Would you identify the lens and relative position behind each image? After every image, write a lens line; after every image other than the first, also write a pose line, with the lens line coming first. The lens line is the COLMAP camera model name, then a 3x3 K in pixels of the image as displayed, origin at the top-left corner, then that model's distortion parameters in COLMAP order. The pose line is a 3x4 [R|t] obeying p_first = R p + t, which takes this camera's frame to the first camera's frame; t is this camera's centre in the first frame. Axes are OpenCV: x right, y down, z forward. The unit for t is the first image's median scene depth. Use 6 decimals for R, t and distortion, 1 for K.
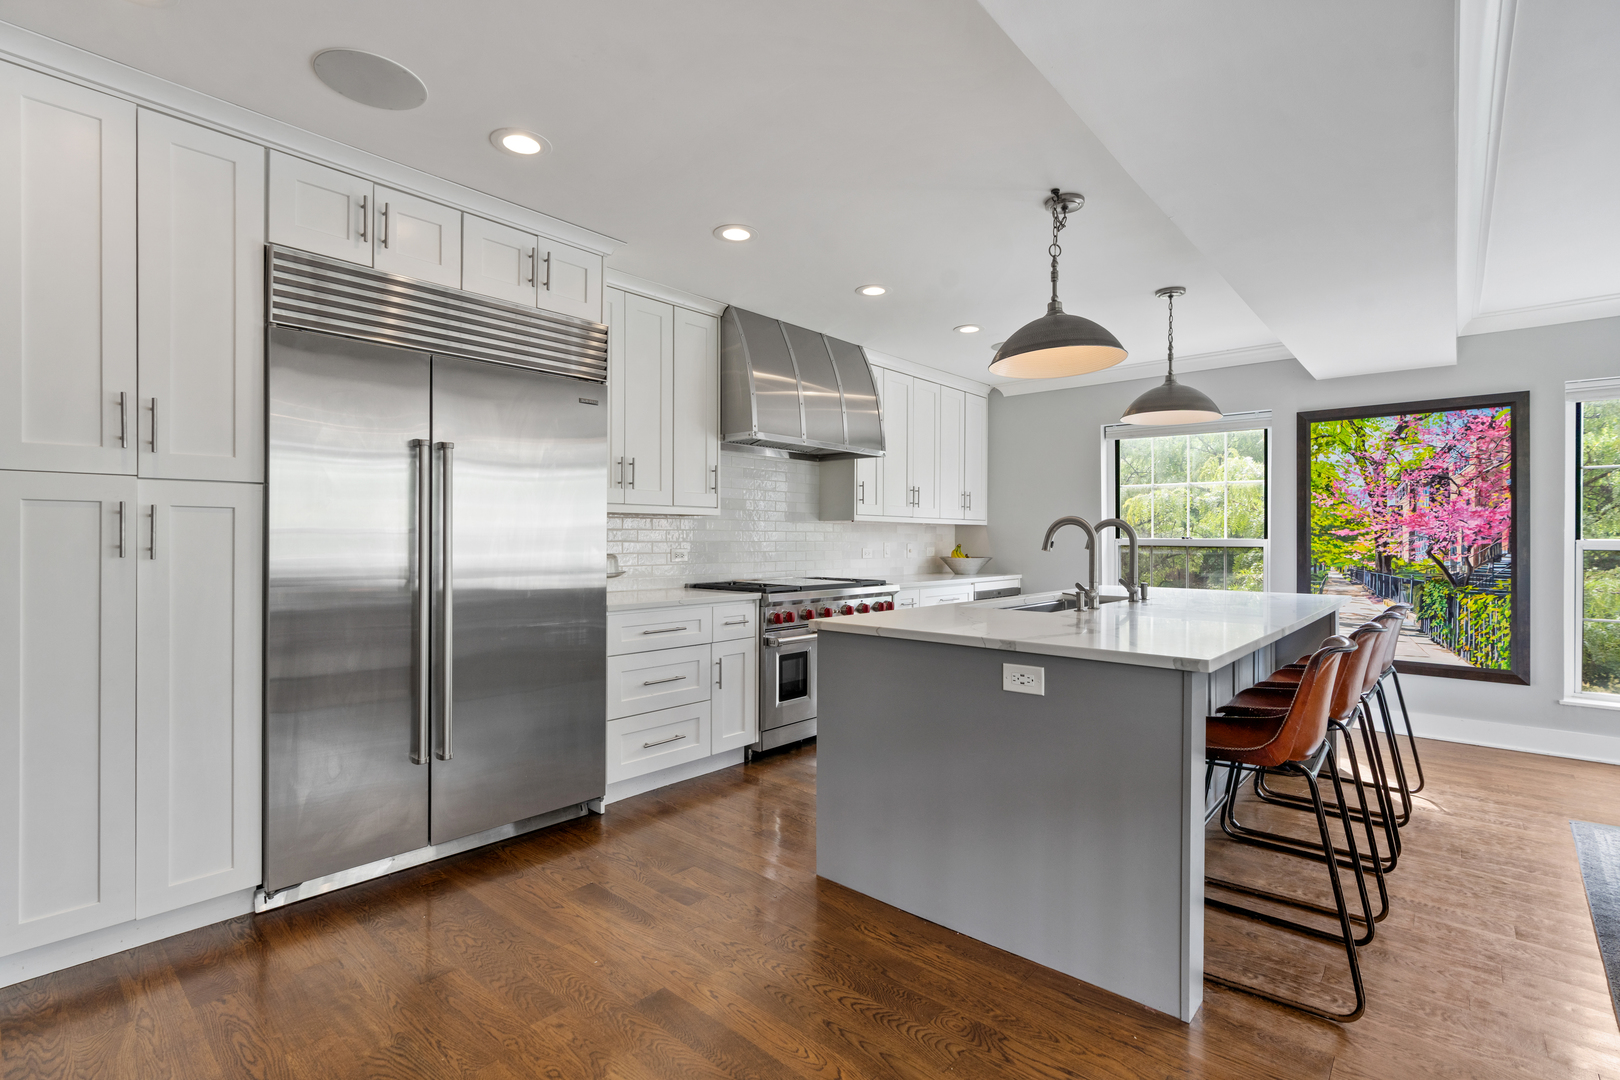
lens RADIAL K [[745.7, 0, 805.7], [0, 745.7, 535.5], [0, 0, 1]] dist [-0.000310, 0.000383]
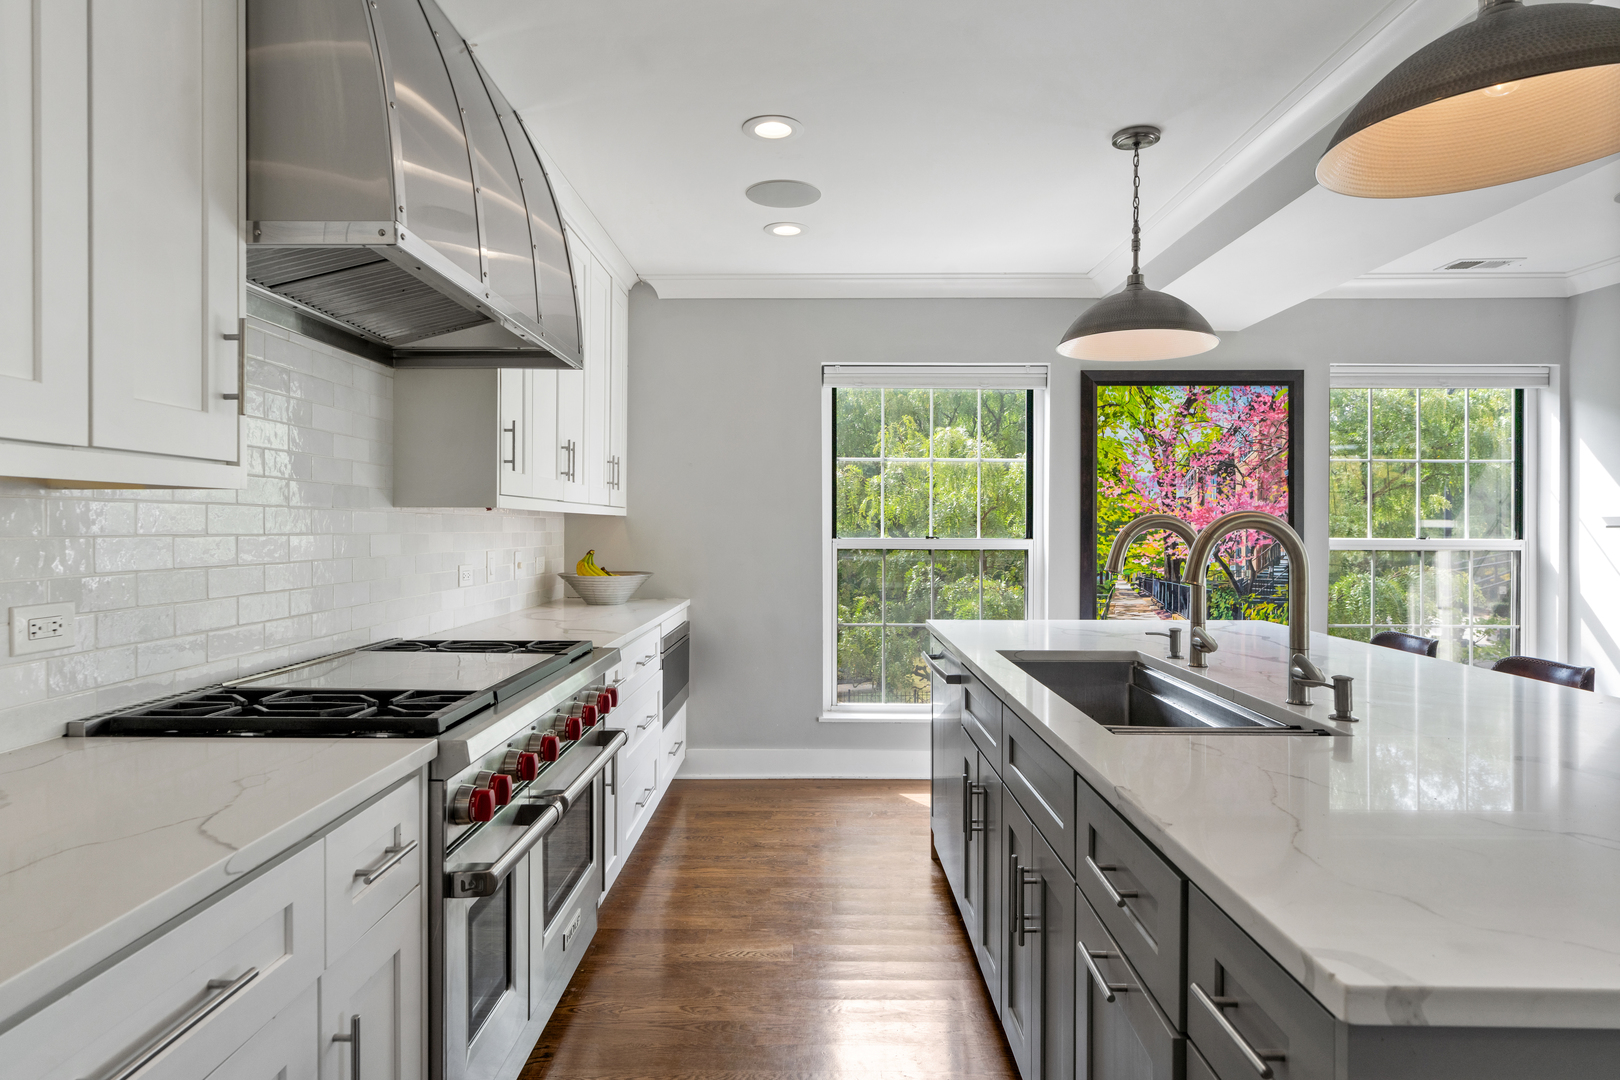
lens RADIAL K [[917.4, 0, 804.7], [0, 917.4, 529.6], [0, 0, 1]] dist [-0.002710, -0.000961]
pose [[0.752652, -0.004612, 0.658402, -0.173147], [-0.001003, 0.999966, 0.008152, -0.012951], [-0.658417, -0.006796, 0.752622, 0.530763]]
